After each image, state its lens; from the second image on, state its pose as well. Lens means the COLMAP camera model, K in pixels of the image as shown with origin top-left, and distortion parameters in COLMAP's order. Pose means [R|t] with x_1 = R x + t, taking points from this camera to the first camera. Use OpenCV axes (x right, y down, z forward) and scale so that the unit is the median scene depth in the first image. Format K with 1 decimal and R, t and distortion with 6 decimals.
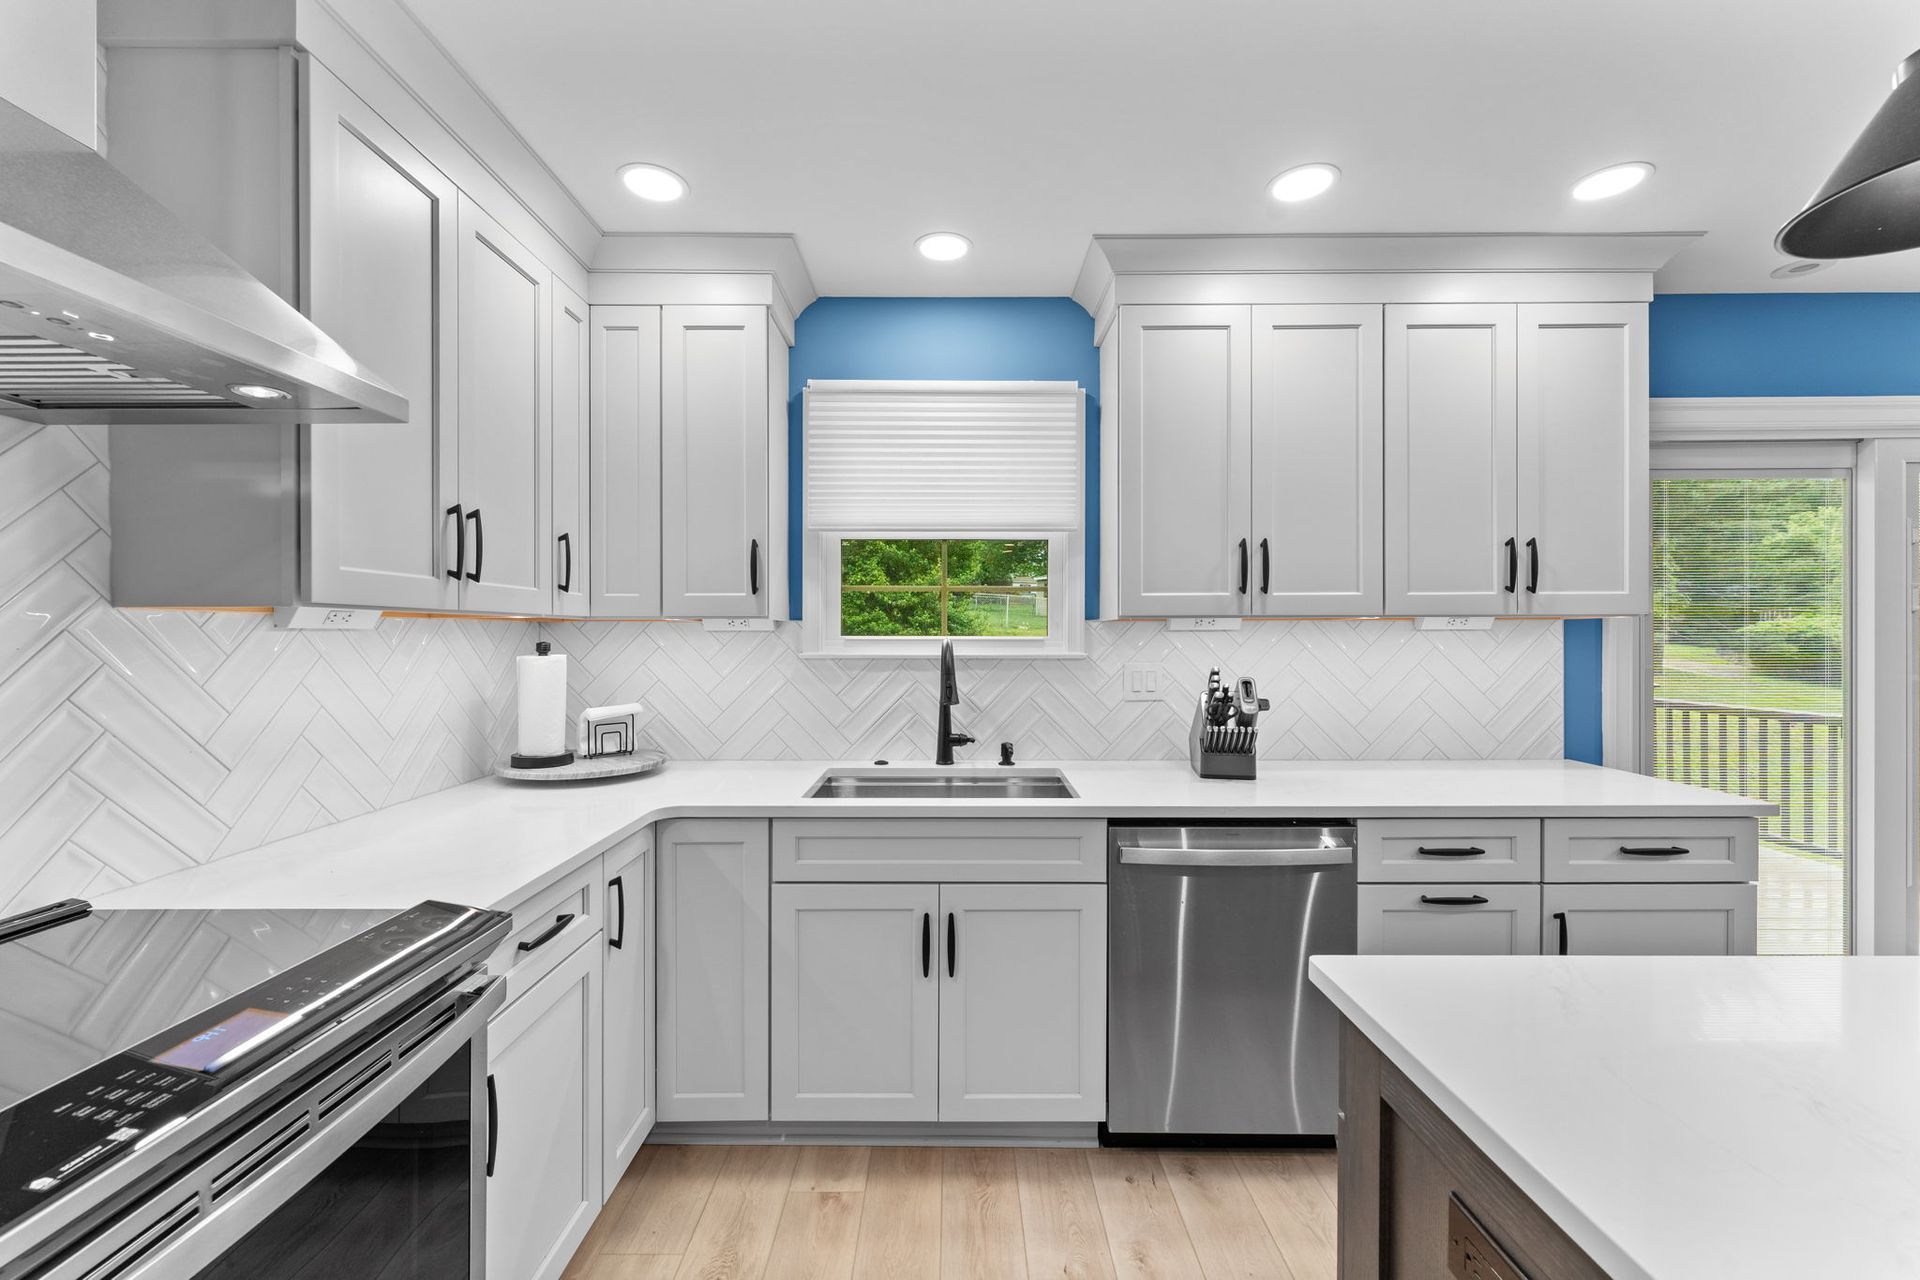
lens RADIAL K [[776.8, 0, 960.3], [0, 776.8, 636.1], [0, 0, 1]] dist [-0.002491, 0.000482]
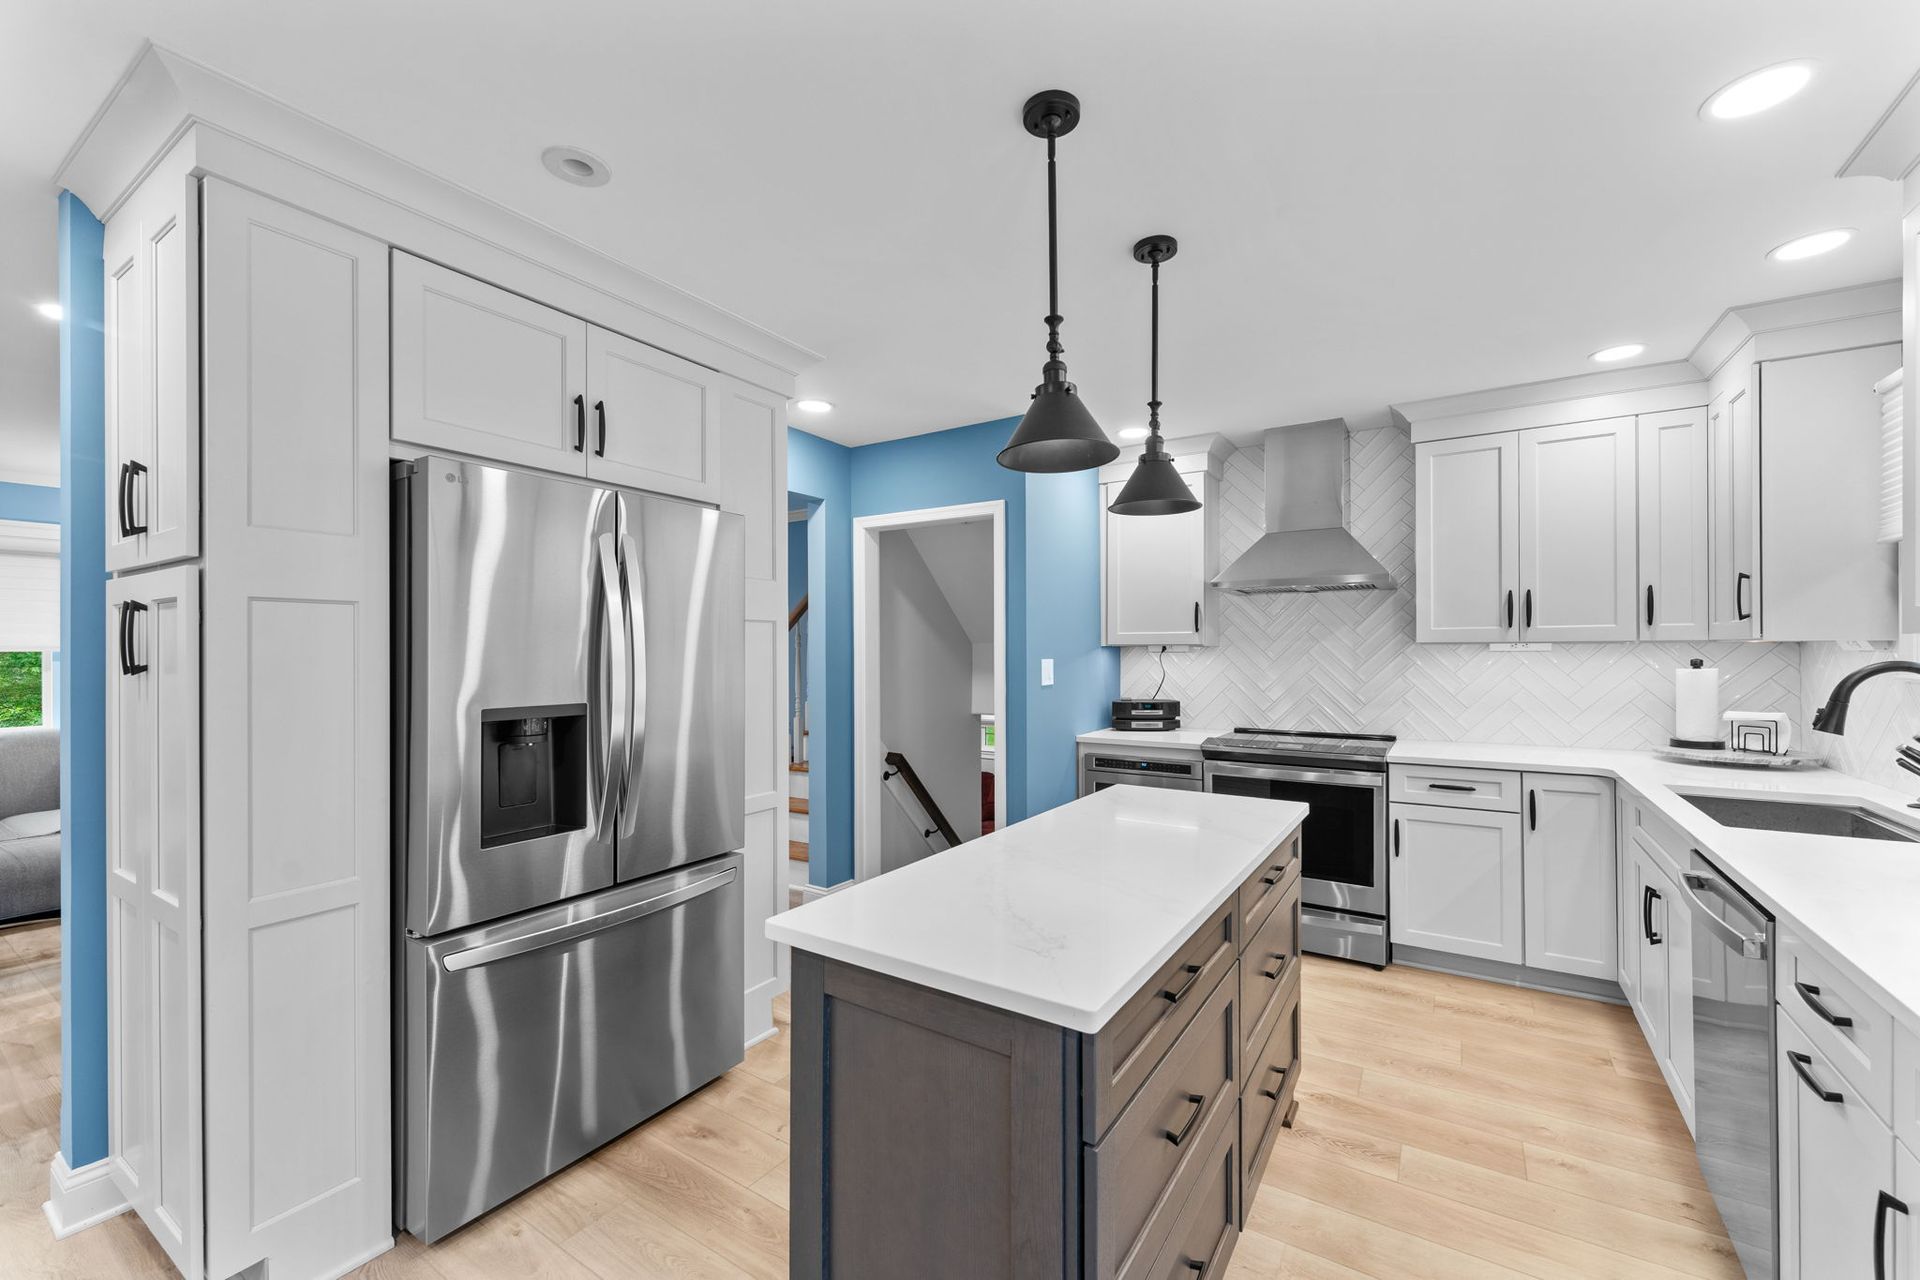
lens RADIAL K [[776.8, 0, 956.0], [0, 776.8, 649.6], [0, 0, 1]] dist [-0.002491, 0.000482]
pose [[-0.546130, 0.004529, -0.837688, 1.513916], [0.004262, 0.999987, 0.002627, -0.020818], [0.837689, -0.002136, -0.546143, 0.731244]]
